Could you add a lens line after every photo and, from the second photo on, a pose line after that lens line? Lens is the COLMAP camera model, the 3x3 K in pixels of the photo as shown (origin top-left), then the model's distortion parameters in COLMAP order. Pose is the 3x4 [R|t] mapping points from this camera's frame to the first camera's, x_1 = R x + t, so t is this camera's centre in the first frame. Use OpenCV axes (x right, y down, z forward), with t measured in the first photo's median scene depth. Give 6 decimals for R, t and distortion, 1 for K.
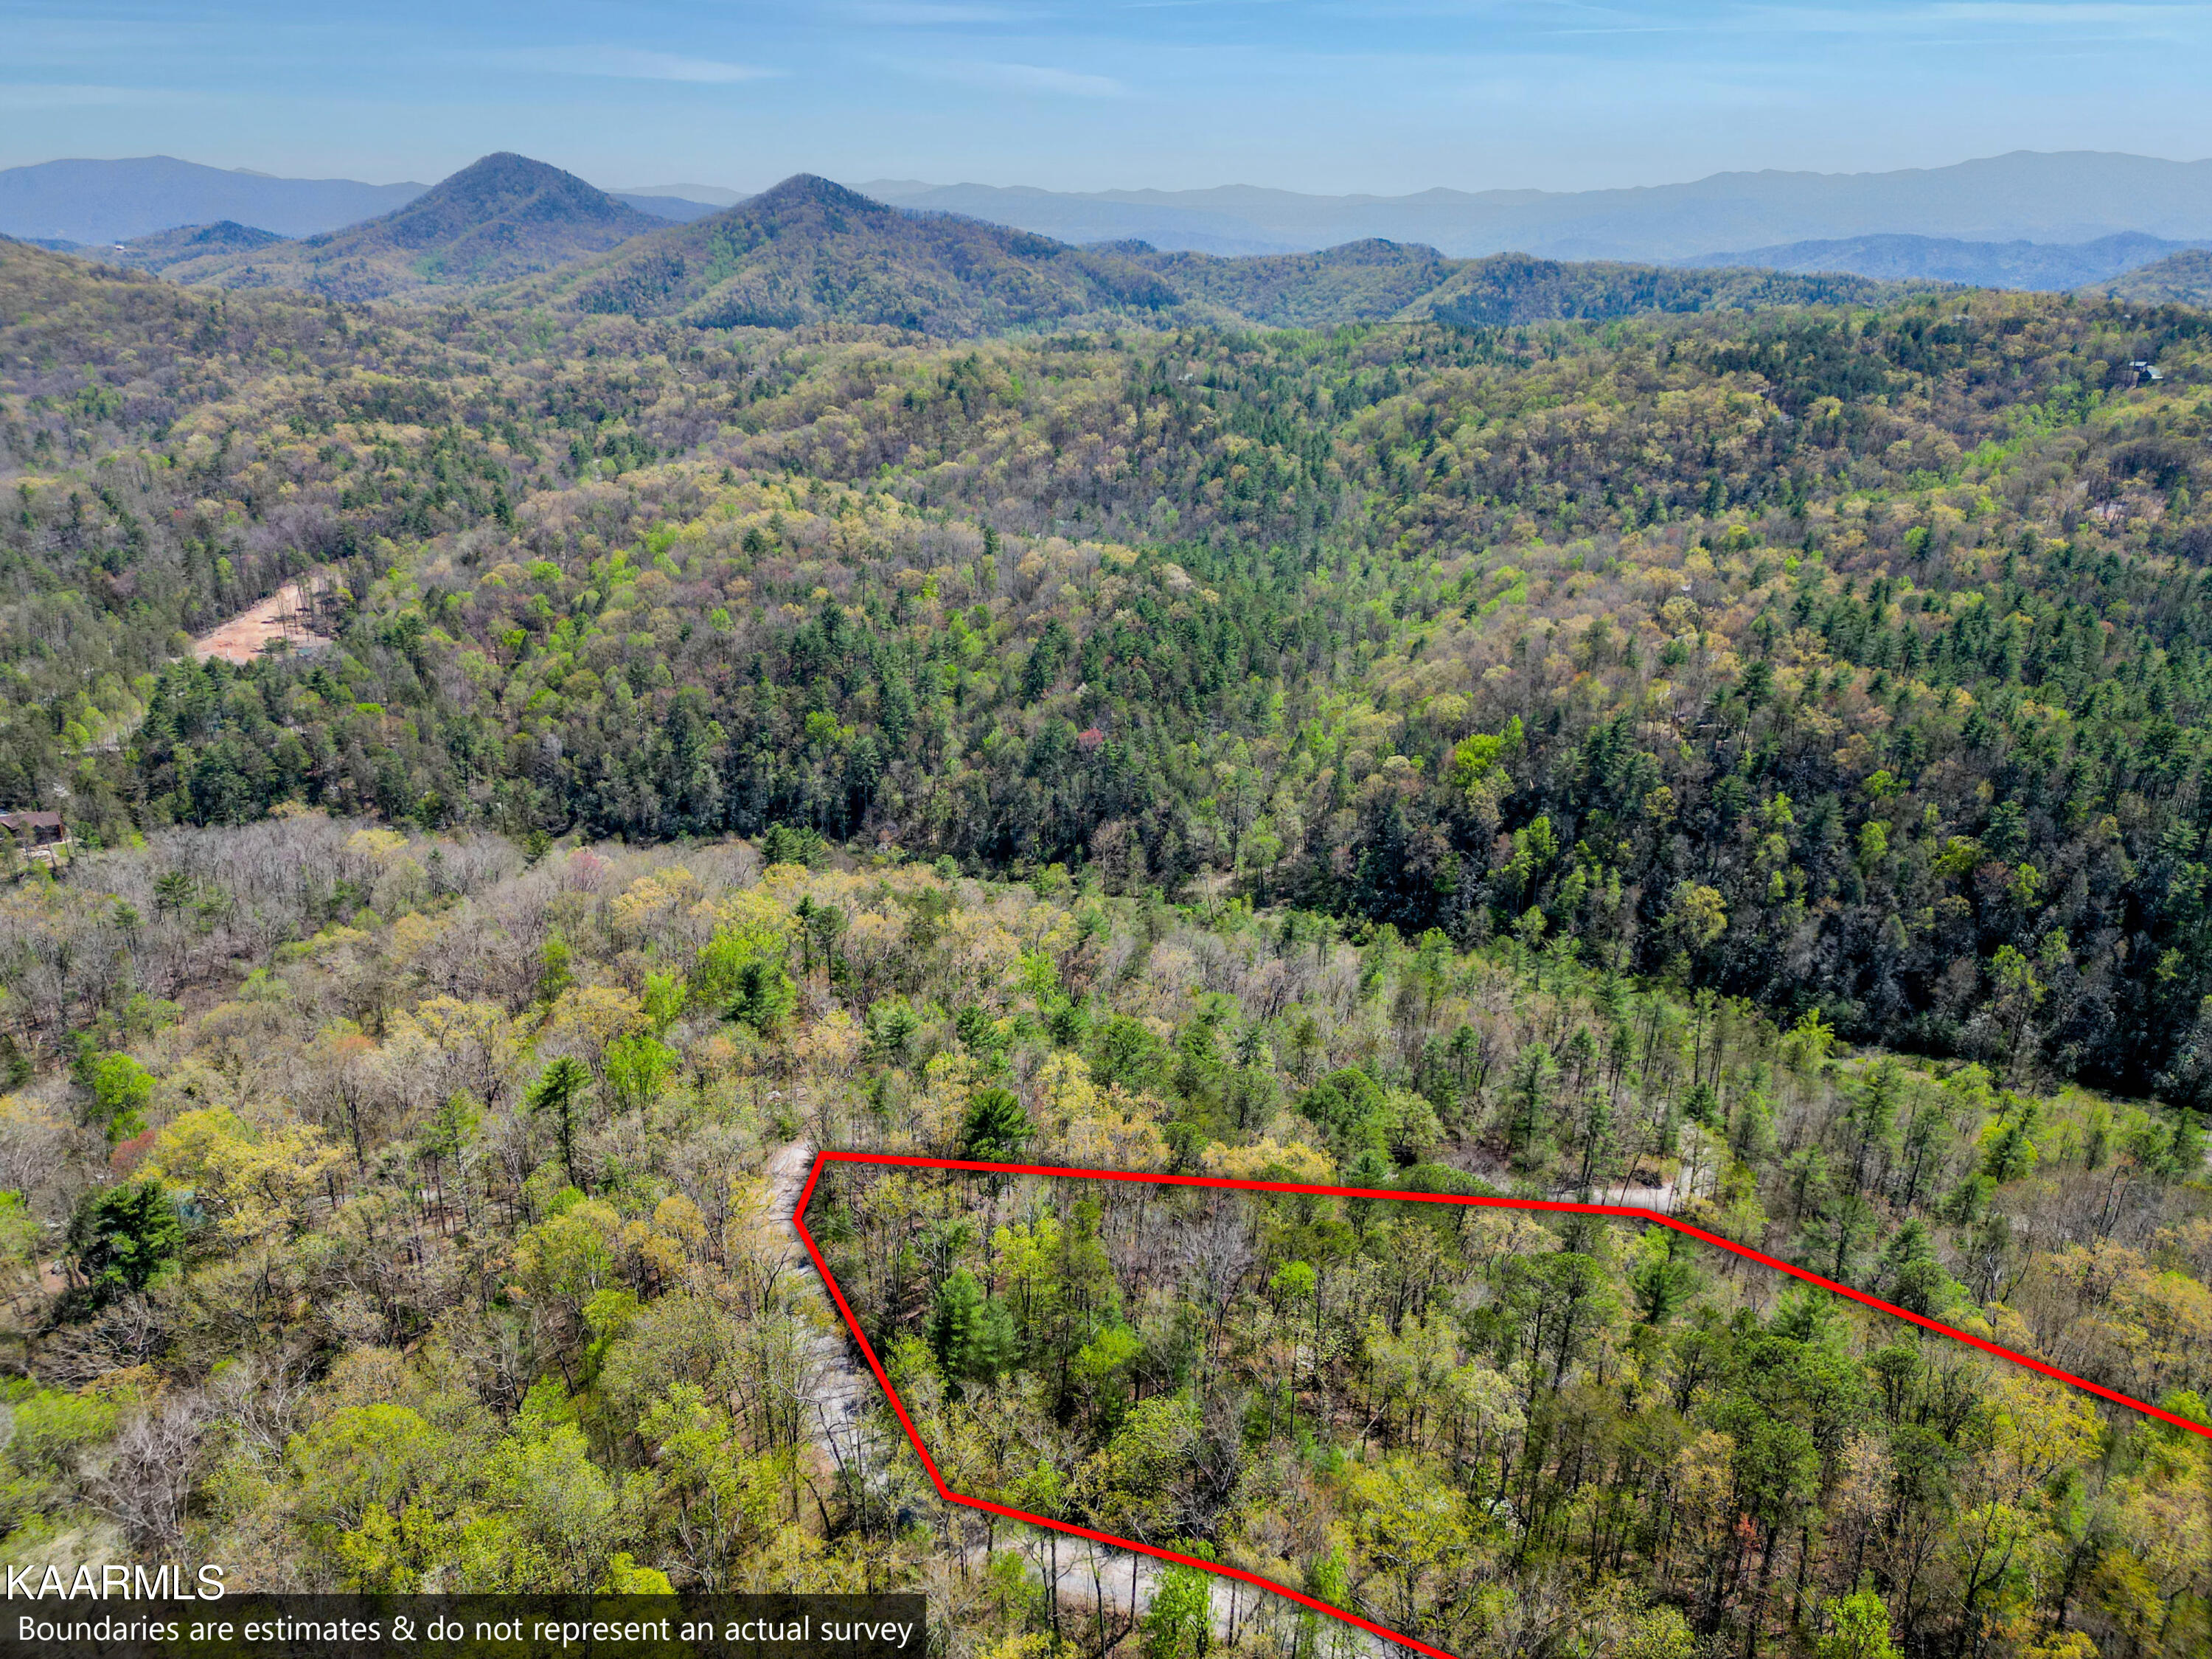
lens RADIAL K [[1545.0, 0, 1109.6], [0, 1545.0, 841.2], [0, 0, 1]] dist [0.068832, -0.063197]
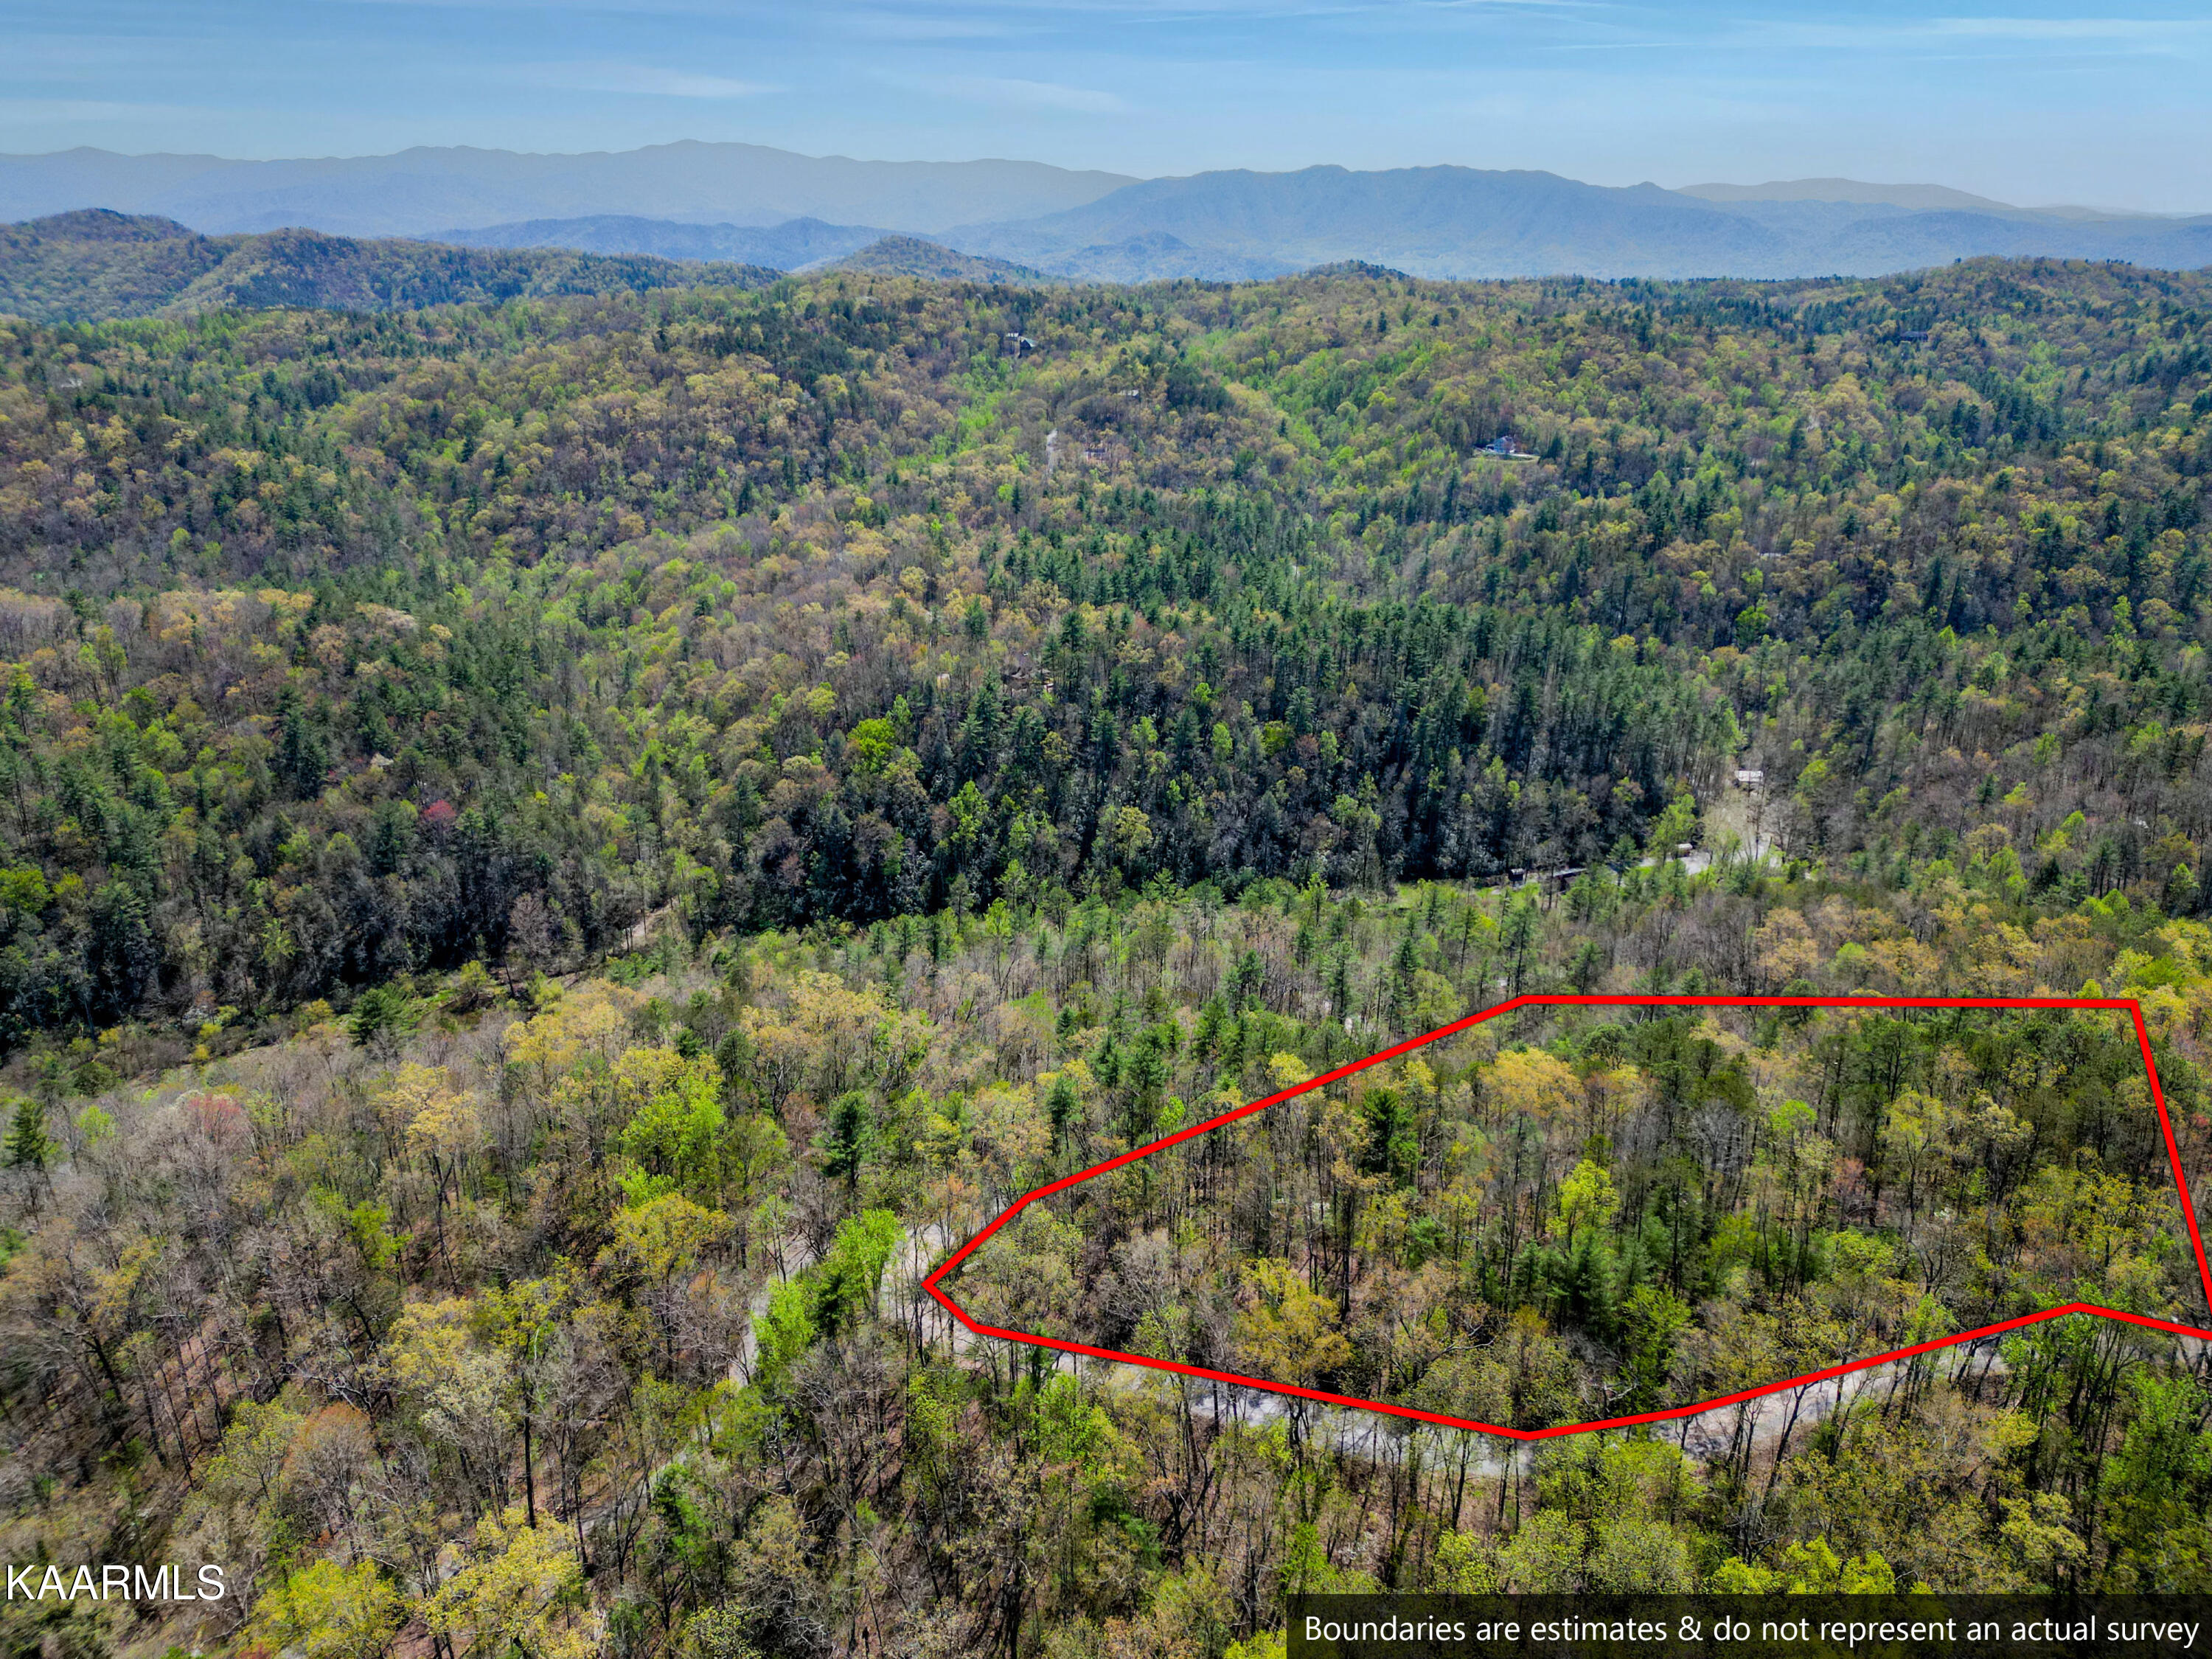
lens RADIAL K [[1545.0, 0, 1109.6], [0, 1545.0, 841.2], [0, 0, 1]] dist [0.068832, -0.063197]
pose [[0.739733, -0.243585, 0.627265, -0.177115], [0.235119, 0.966990, 0.098234, -0.030934], [-0.630487, 0.074814, 0.772586, 0.062927]]
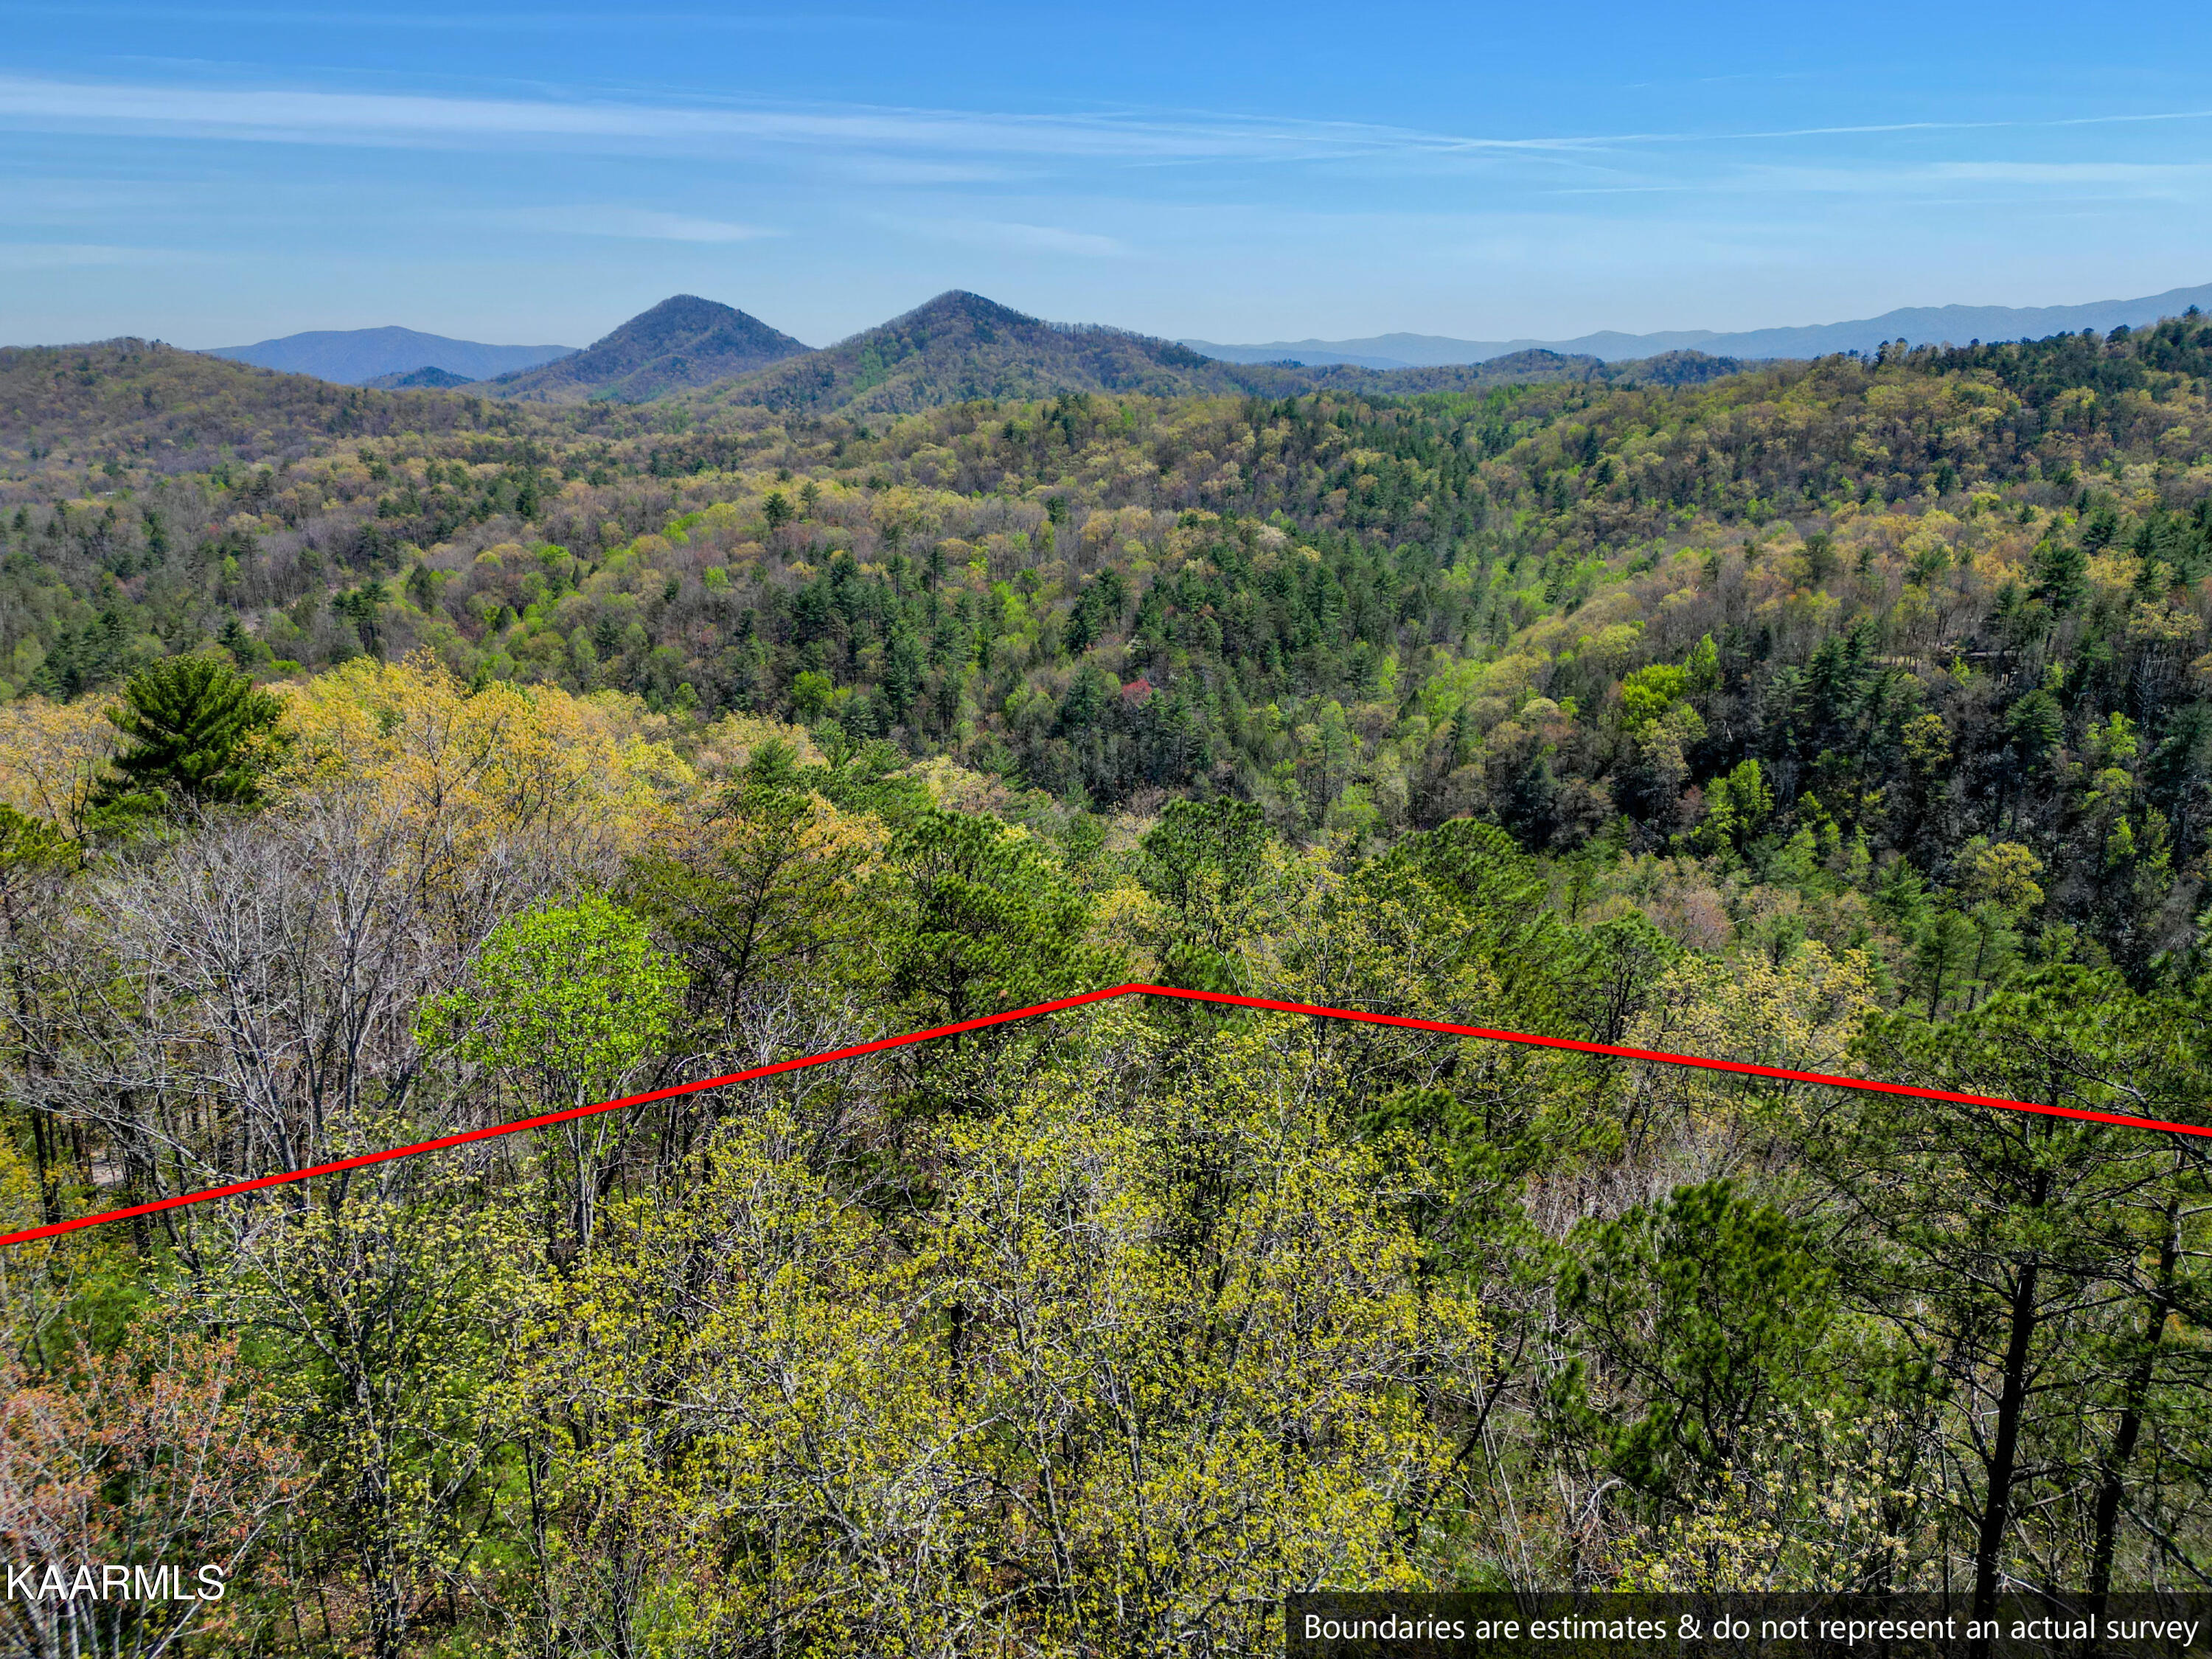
lens RADIAL K [[1545.0, 0, 1109.6], [0, 1545.0, 841.2], [0, 0, 1]] dist [0.068832, -0.063197]
pose [[0.994626, 0.010748, -0.102977, 0.034137], [-0.020014, 0.995797, -0.089369, 0.048775], [0.101584, 0.090950, 0.990661, 0.146968]]
